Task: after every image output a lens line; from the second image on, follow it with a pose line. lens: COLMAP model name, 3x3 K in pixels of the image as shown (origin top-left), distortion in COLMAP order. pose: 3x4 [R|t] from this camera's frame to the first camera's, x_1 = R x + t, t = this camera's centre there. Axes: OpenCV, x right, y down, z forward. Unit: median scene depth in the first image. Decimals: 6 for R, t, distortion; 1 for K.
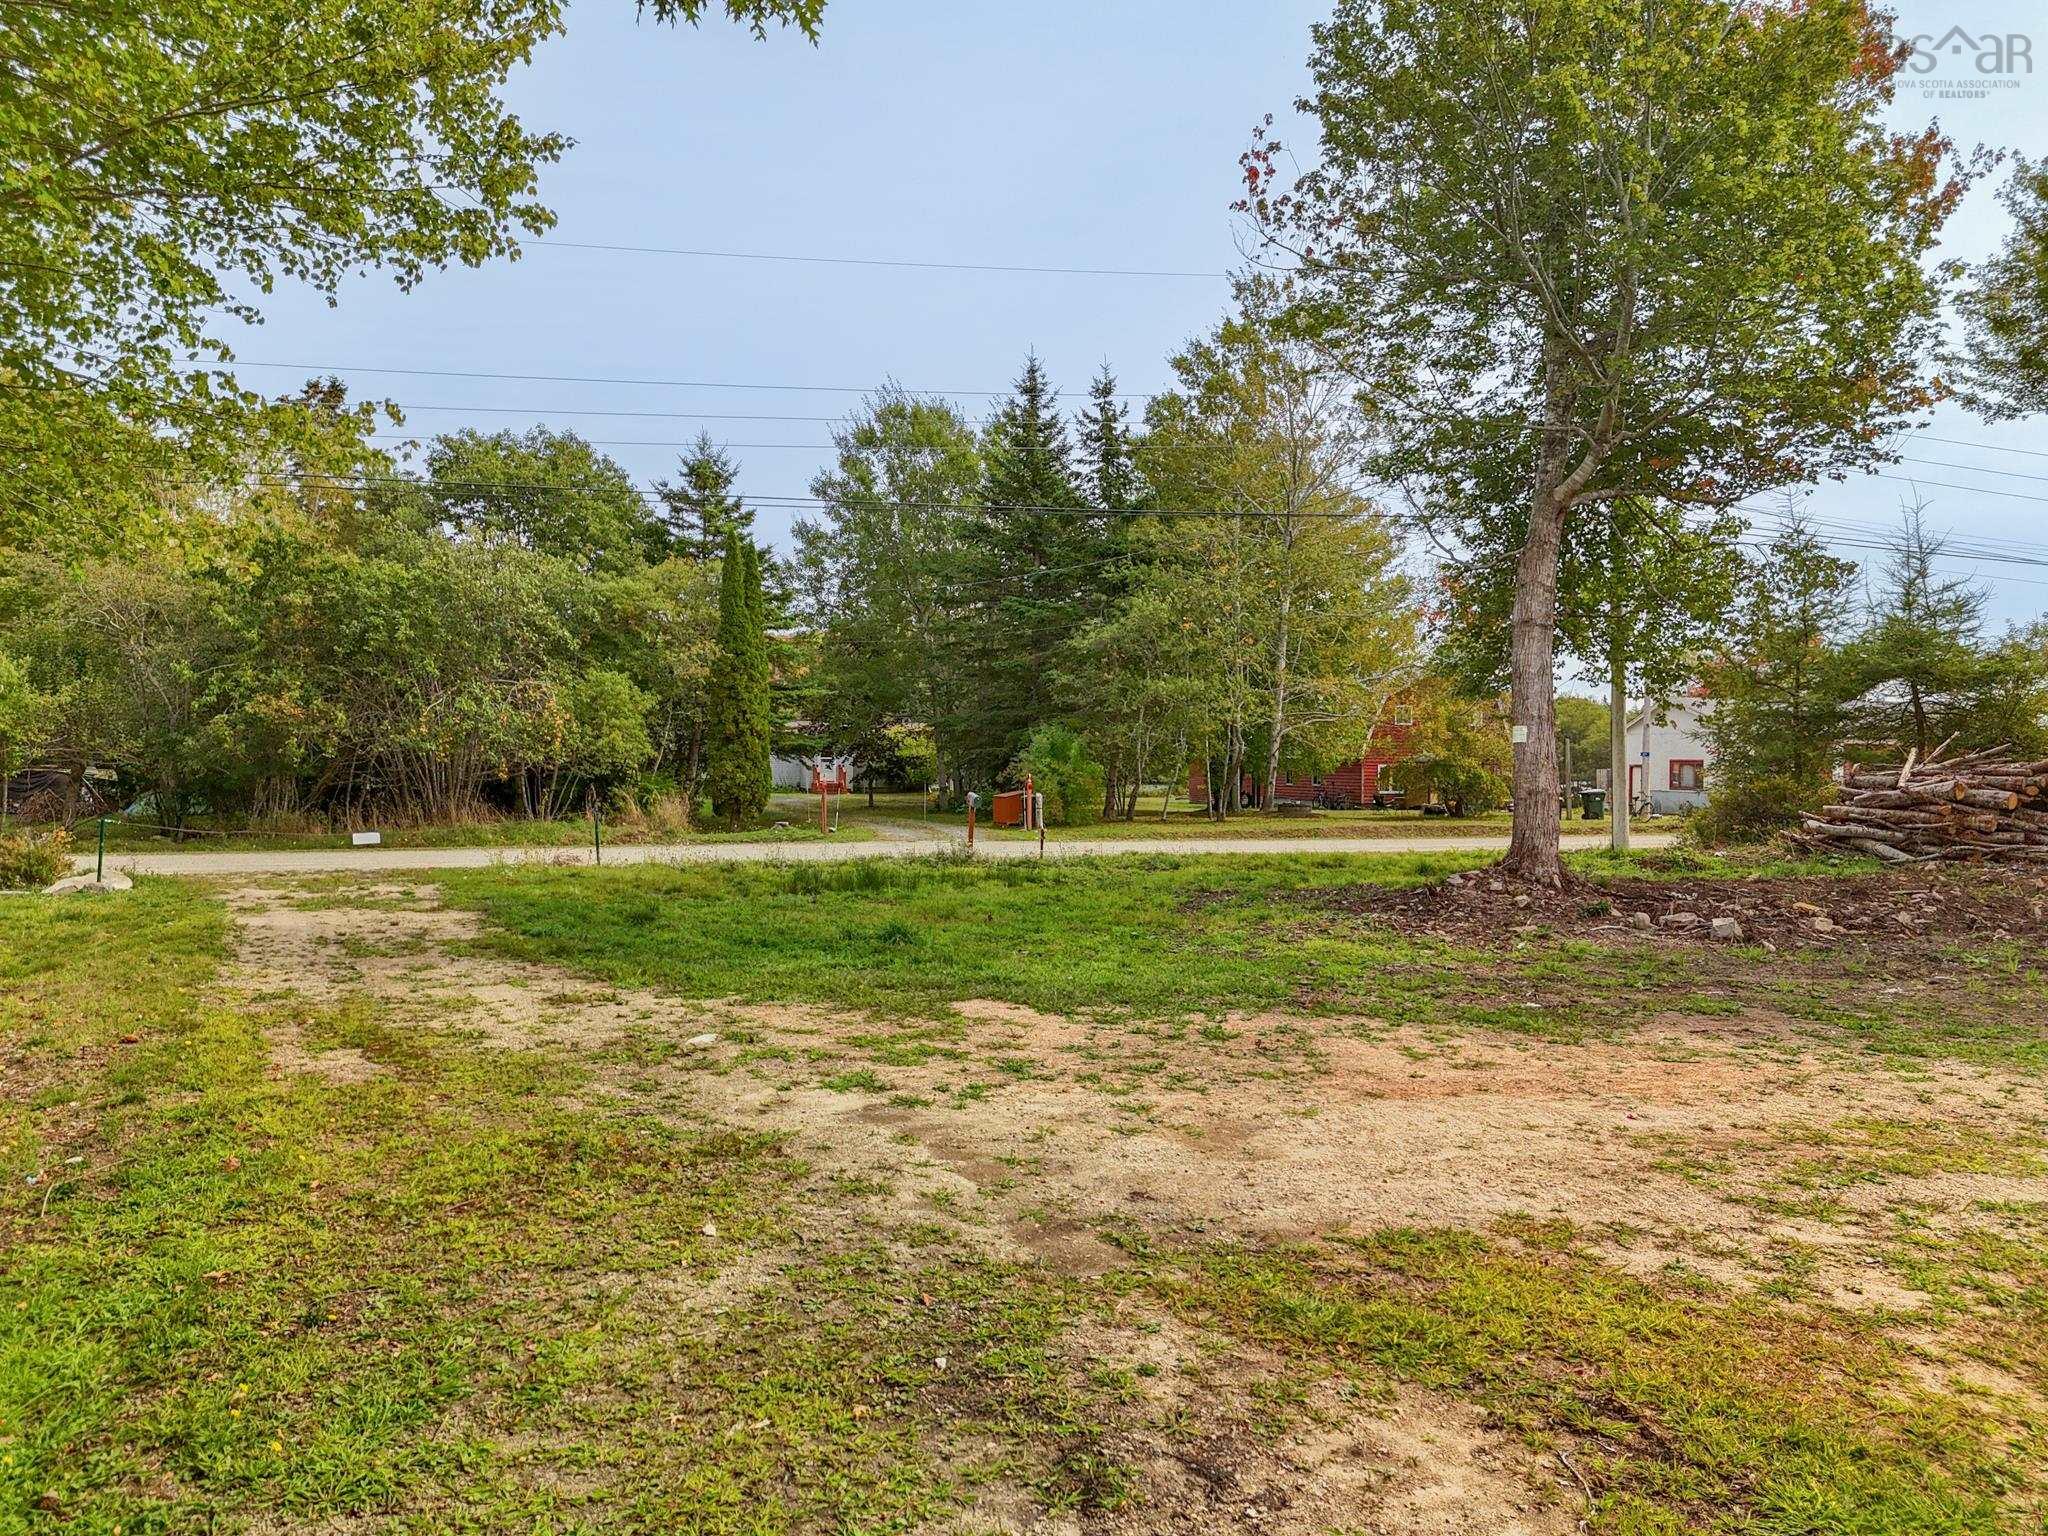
lens RADIAL K [[1528.9, 0, 1024.0], [0, 1528.9, 768.0], [0, 0, 1]] dist [0.147777, -0.186728]
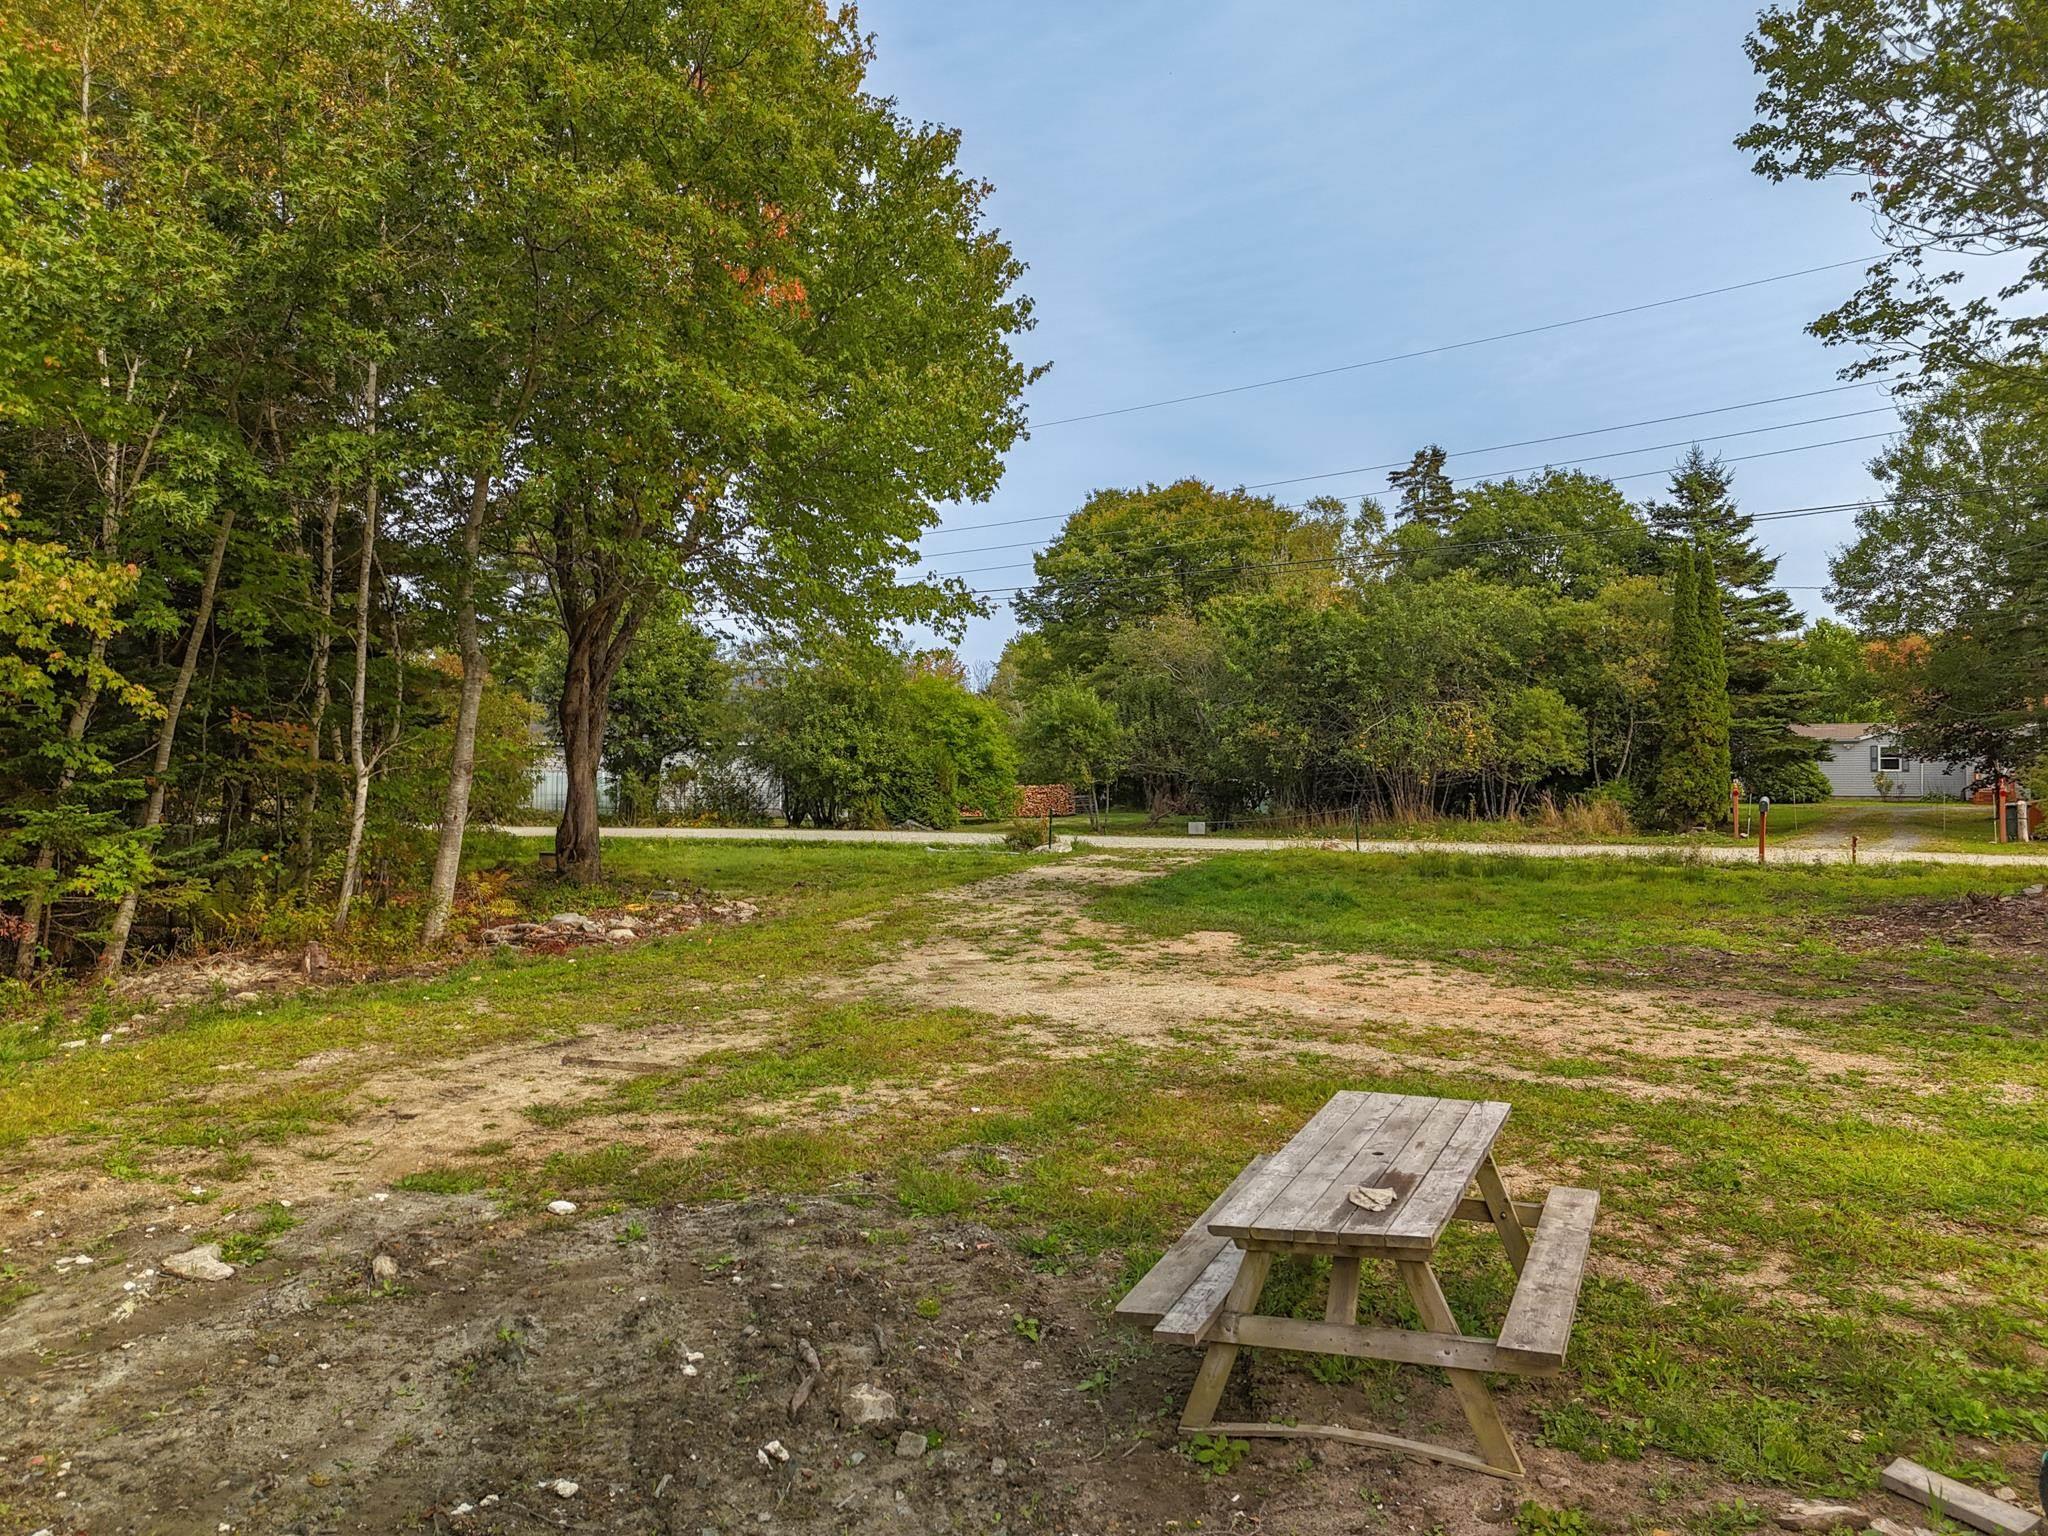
lens RADIAL K [[1528.9, 0, 1024.0], [0, 1528.9, 768.0], [0, 0, 1]] dist [0.147777, -0.186728]
pose [[0.680922, -0.007543, -0.732317, 0.310970], [0.006418, 0.999970, -0.004333, -0.002562], [0.732328, -0.001750, 0.680950, -0.042661]]
